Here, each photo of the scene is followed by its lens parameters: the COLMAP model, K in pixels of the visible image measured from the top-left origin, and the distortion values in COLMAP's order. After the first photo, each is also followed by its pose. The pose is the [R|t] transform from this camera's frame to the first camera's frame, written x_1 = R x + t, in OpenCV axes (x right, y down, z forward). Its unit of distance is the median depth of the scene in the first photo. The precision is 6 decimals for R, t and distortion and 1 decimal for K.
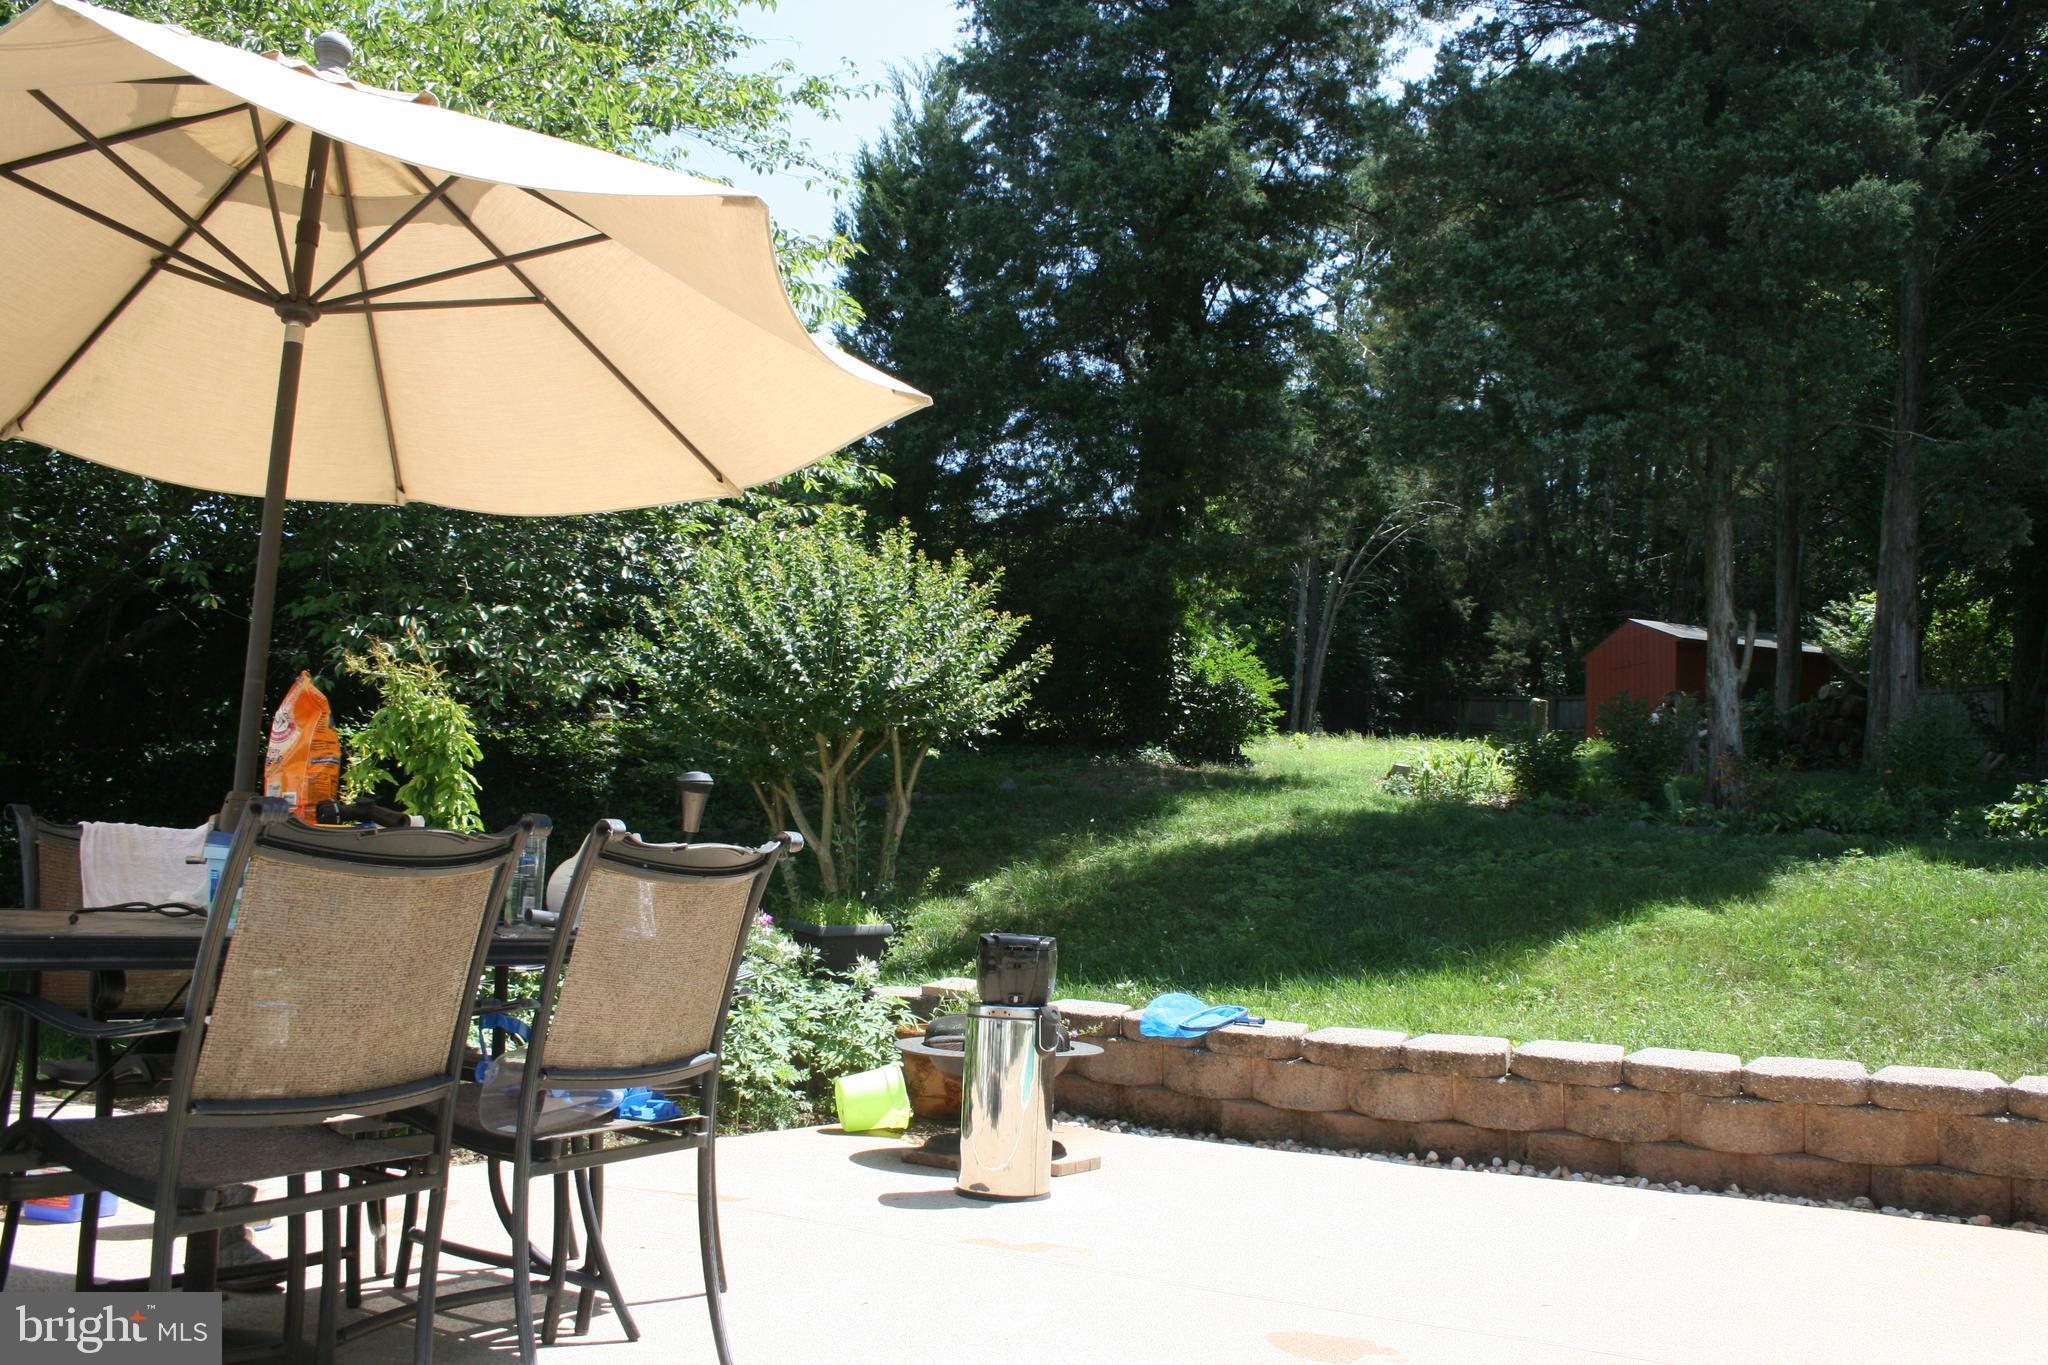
lens RADIAL K [[1721.4, 0, 1055.0], [0, 1721.4, 679.0], [0, 0, 1]] dist [-0.161639, 0.146575]
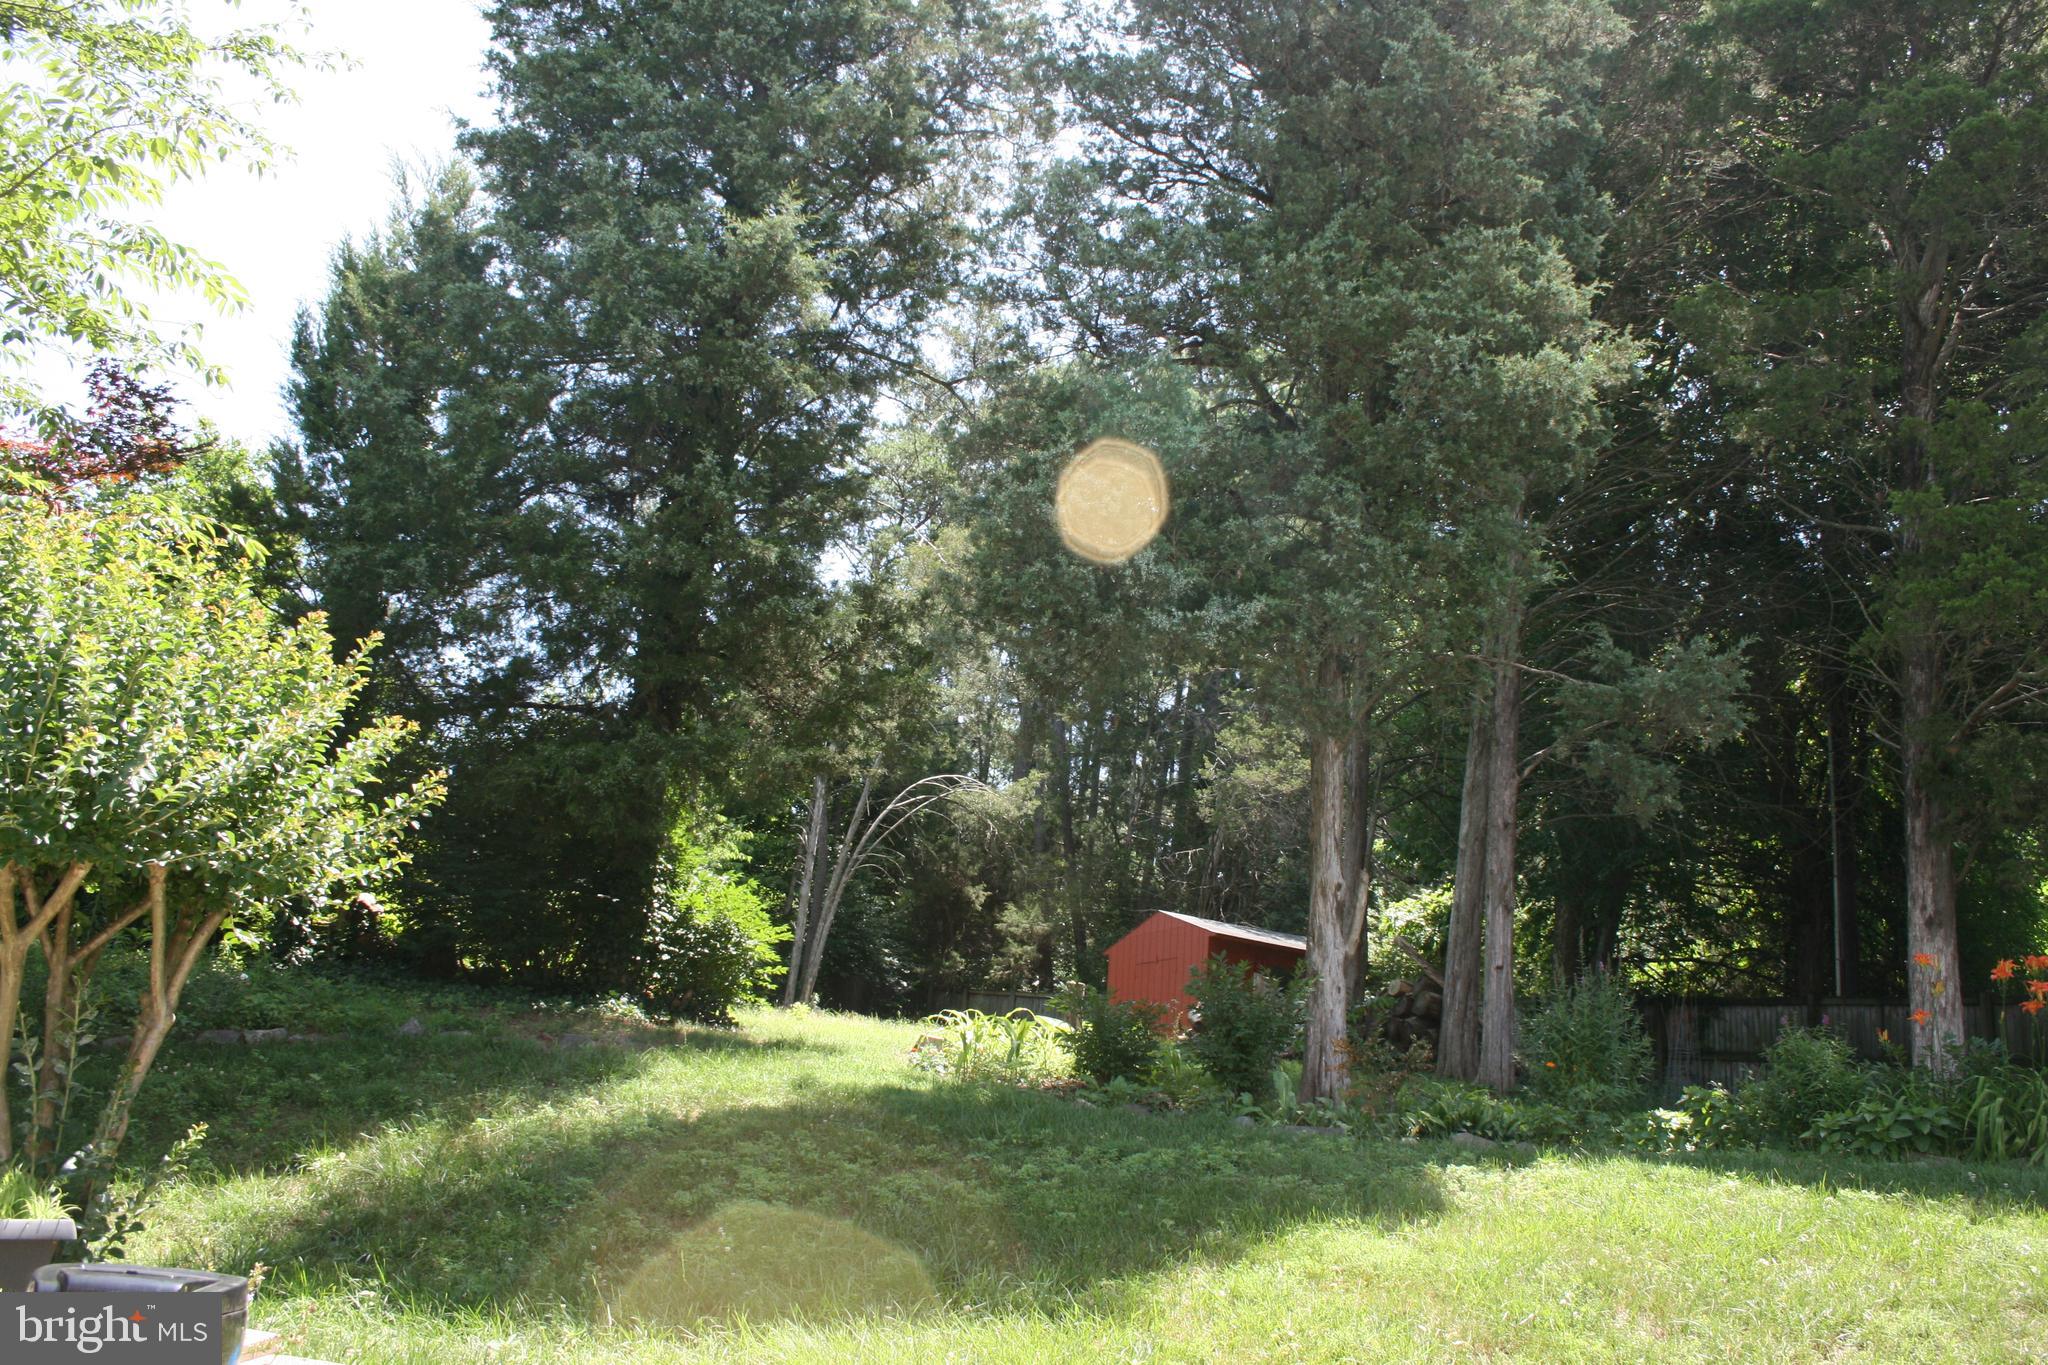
lens RADIAL K [[1715.6, 0, 1069.0], [0, 1715.6, 676.2], [0, 0, 1]] dist [-0.122887, 0.054880]
pose [[0.952918, 0.112570, 0.281558, 0.027109], [-0.061962, 0.981233, -0.182602, 0.033475], [-0.296829, 0.156559, 0.942009, 0.261680]]
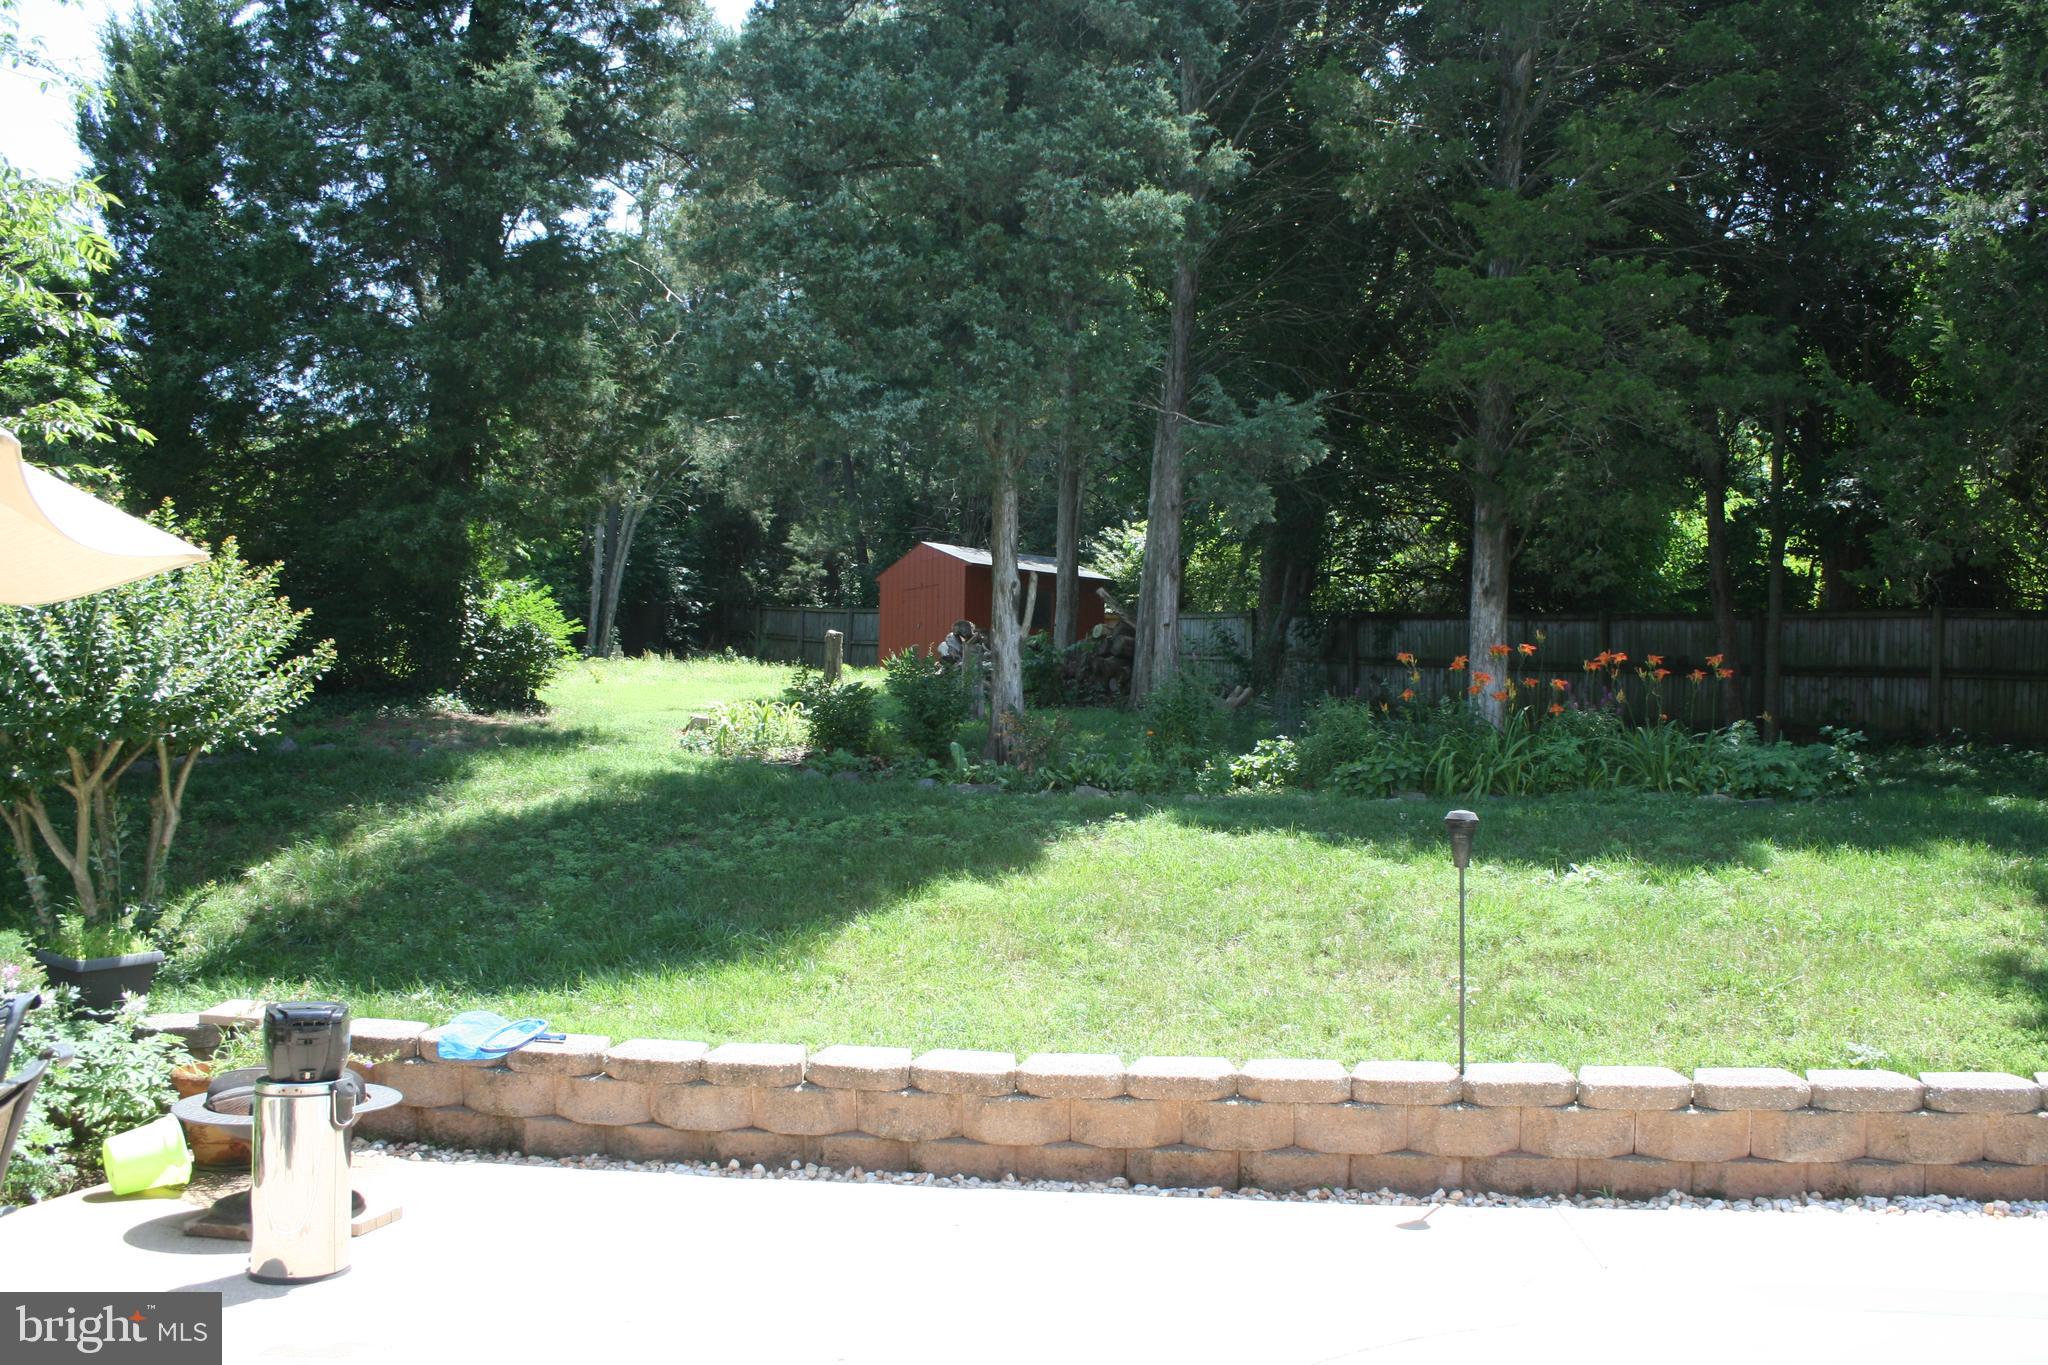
lens RADIAL K [[1721.4, 0, 1055.0], [0, 1721.4, 679.0], [0, 0, 1]] dist [-0.161639, 0.146575]
pose [[0.919419, -0.009116, 0.393175, -0.001203], [-0.016514, 0.997955, 0.061757, -0.046839], [-0.392933, -0.063273, 0.917388, -0.009118]]
